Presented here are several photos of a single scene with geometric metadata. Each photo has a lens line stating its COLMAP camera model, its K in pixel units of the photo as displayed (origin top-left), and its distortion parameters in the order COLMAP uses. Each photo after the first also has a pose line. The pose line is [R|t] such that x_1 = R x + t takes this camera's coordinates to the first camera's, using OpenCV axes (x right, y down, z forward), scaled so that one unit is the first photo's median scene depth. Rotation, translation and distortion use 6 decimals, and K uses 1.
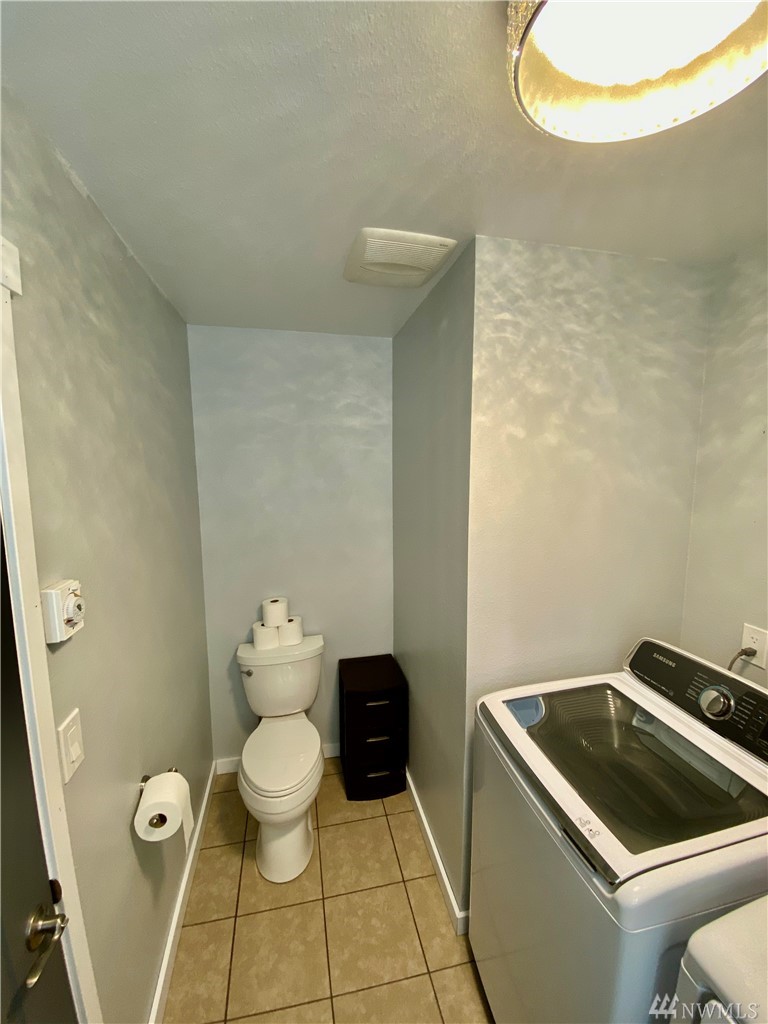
lens RADIAL K [[417.0, 0, 383.0], [0, 417.0, 511.9], [0, 0, 1]] dist [0.028686, -0.022962]
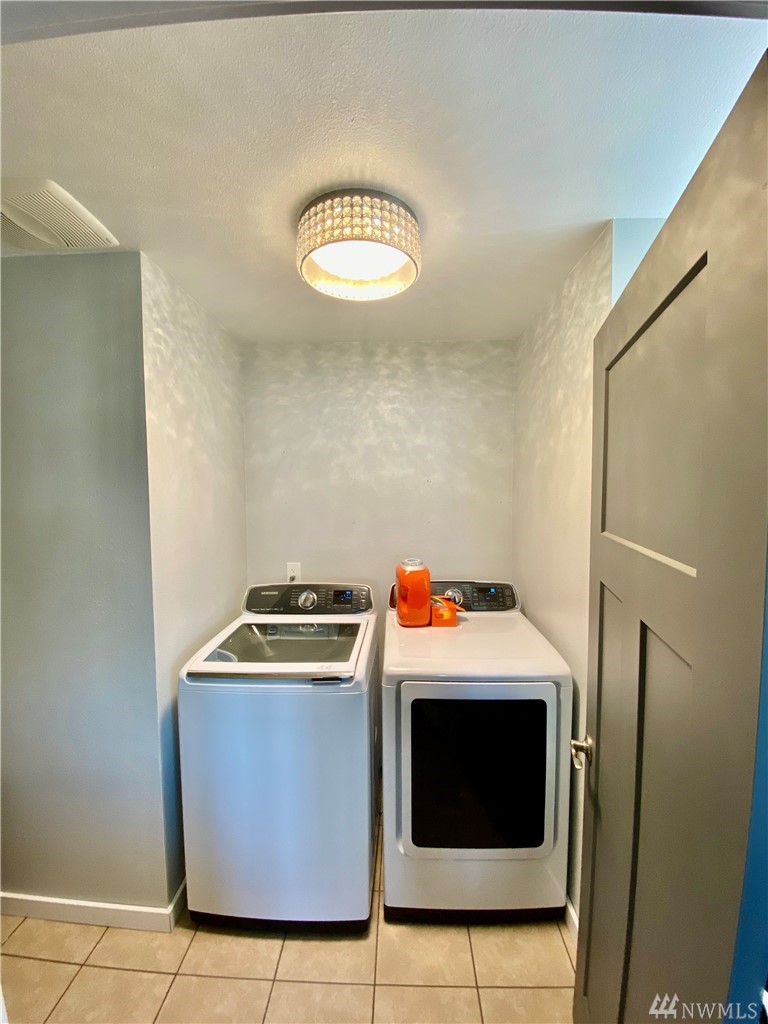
lens RADIAL K [[417.0, 0, 383.0], [0, 417.0, 511.9], [0, 0, 1]] dist [0.028686, -0.022962]
pose [[0.261714, -0.051876, 0.963750, -0.682183], [0.124031, 0.992082, 0.019719, 0.077969], [-0.957143, 0.114374, 0.266076, 0.162631]]
